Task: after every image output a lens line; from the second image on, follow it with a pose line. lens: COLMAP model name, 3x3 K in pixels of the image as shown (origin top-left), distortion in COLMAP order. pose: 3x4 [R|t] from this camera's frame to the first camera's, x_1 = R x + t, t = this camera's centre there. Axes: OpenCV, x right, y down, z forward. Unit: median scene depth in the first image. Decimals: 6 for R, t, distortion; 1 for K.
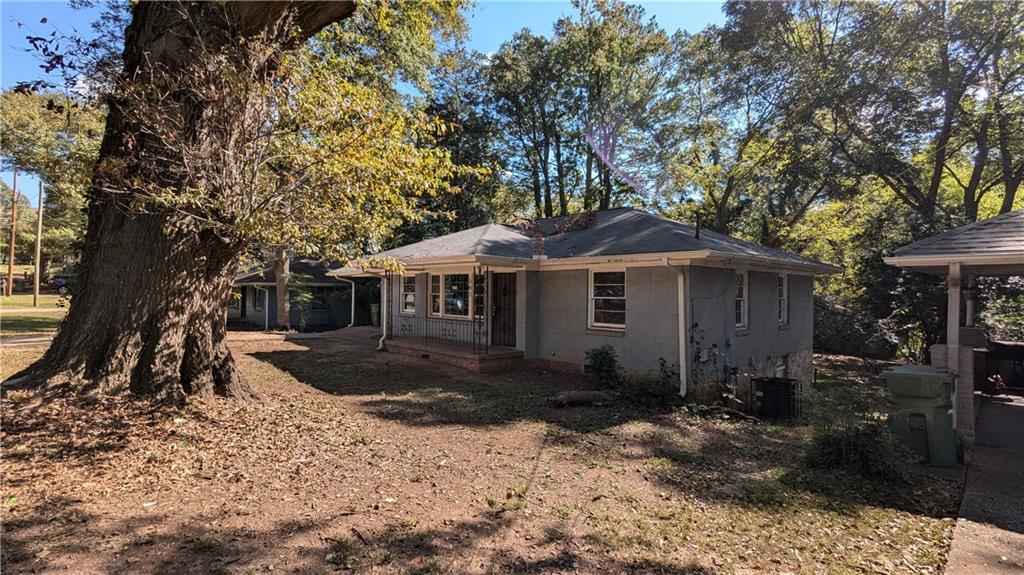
lens RADIAL K [[482.9, 0, 517.4], [0, 482.9, 291.8], [0, 0, 1]] dist [-0.001604, 0.000121]
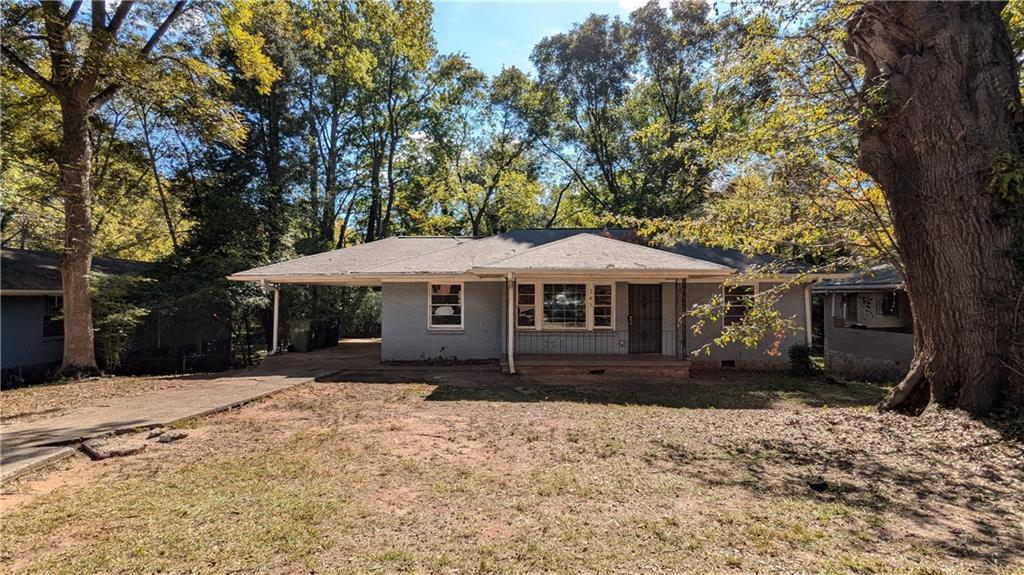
lens RADIAL K [[482.9, 0, 517.4], [0, 482.9, 291.8], [0, 0, 1]] dist [-0.001604, 0.000121]
pose [[0.694600, 0.000120, 0.719396, -0.826576], [0.007231, 0.999948, -0.007149, -0.014014], [-0.719360, 0.010167, 0.694563, 0.392303]]
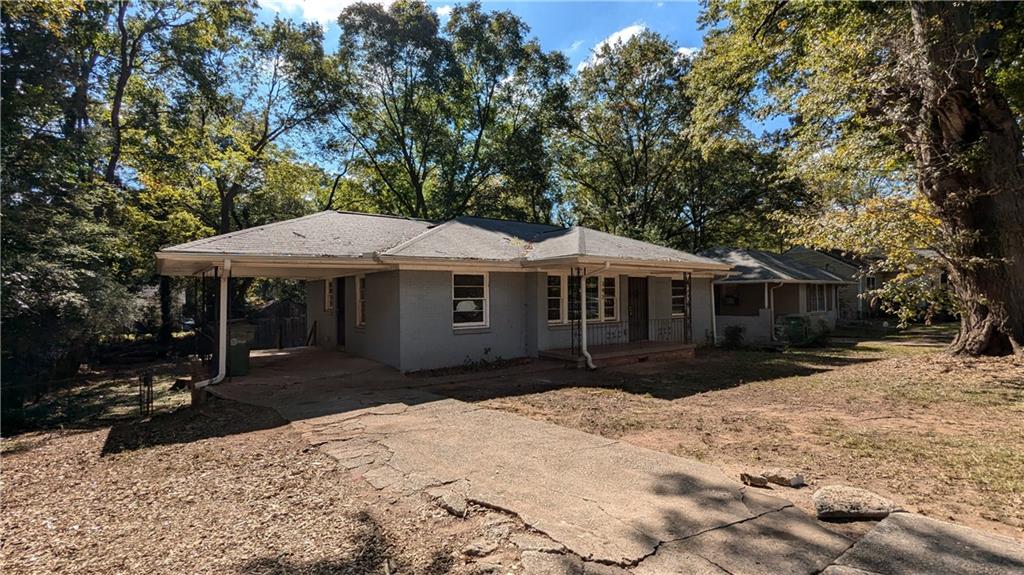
lens RADIAL K [[482.9, 0, 517.4], [0, 482.9, 291.8], [0, 0, 1]] dist [-0.001604, 0.000121]
pose [[0.120074, -0.000659, 0.992765, -1.018037], [0.012295, 0.999924, -0.000824, -0.005978], [-0.992689, 0.012305, 0.120073, 0.966816]]
